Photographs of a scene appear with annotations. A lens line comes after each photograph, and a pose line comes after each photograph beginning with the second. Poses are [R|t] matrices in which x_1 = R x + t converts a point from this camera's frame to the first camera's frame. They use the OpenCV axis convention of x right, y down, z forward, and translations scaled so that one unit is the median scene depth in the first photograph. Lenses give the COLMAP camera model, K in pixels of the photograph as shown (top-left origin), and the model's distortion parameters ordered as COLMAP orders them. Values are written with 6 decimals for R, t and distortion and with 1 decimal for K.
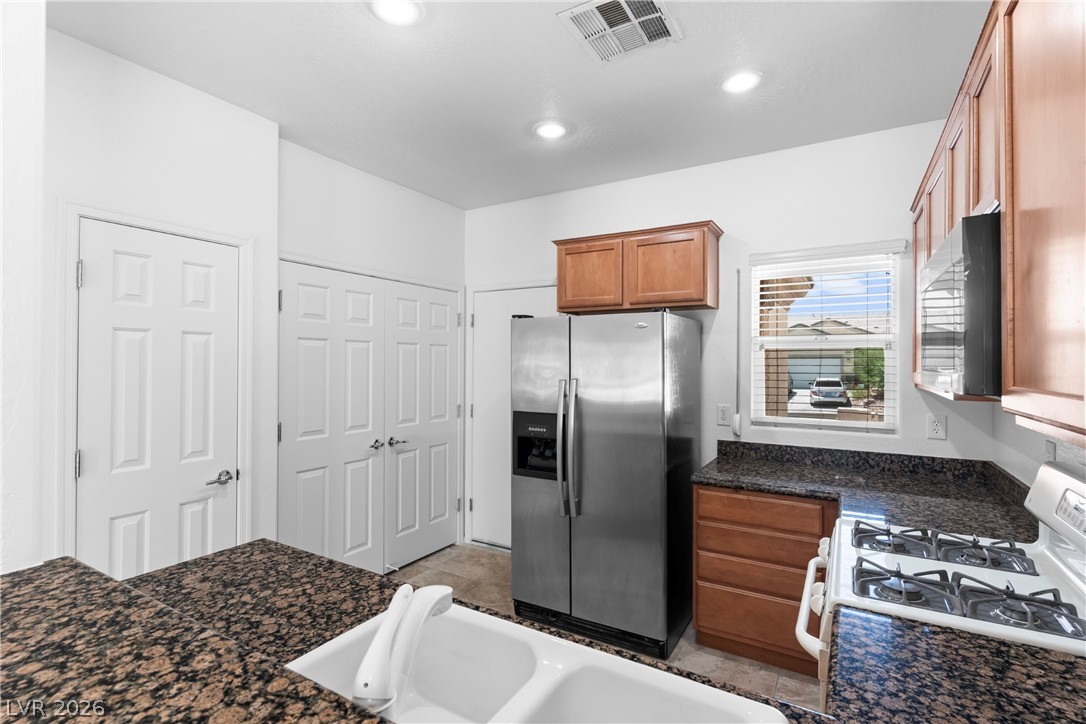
lens RADIAL K [[511.5, 0, 546.8], [0, 511.5, 360.4], [0, 0, 1]] dist [0.002432, 0.001202]
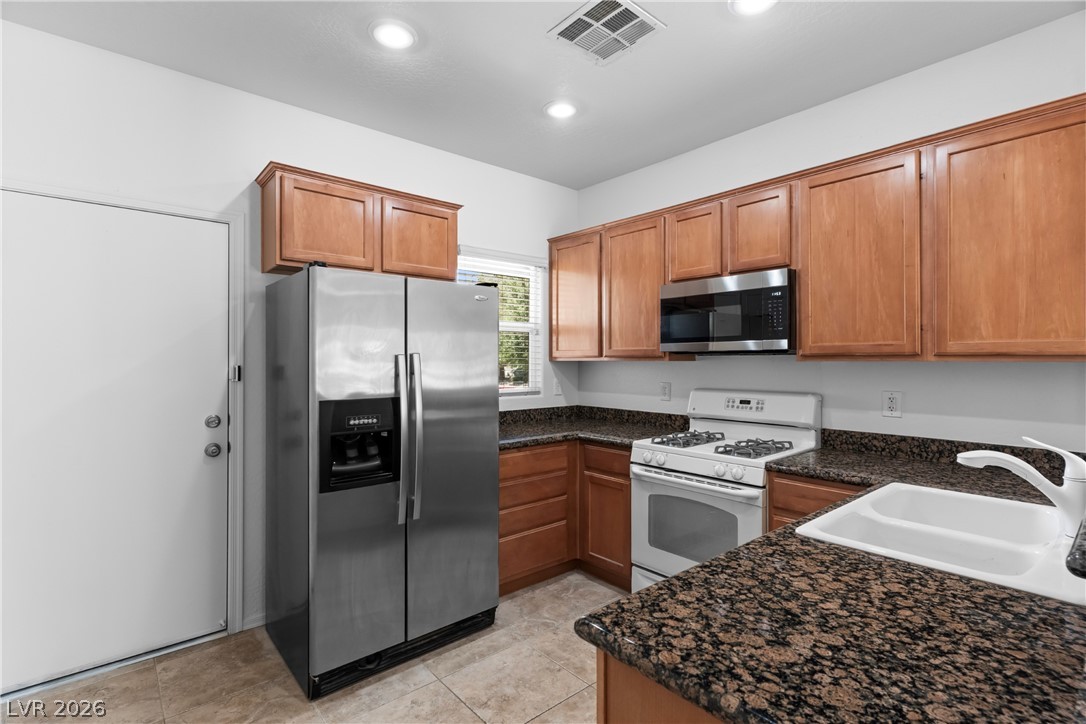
lens RADIAL K [[511.5, 0, 541.7], [0, 511.5, 359.0], [0, 0, 1]] dist [0.002432, 0.001202]
pose [[0.324469, 0.000628, 0.945896, -1.267144], [-0.001864, 0.999998, -0.000025, 0.086611], [-0.945895, -0.001755, 0.324469, 1.015745]]
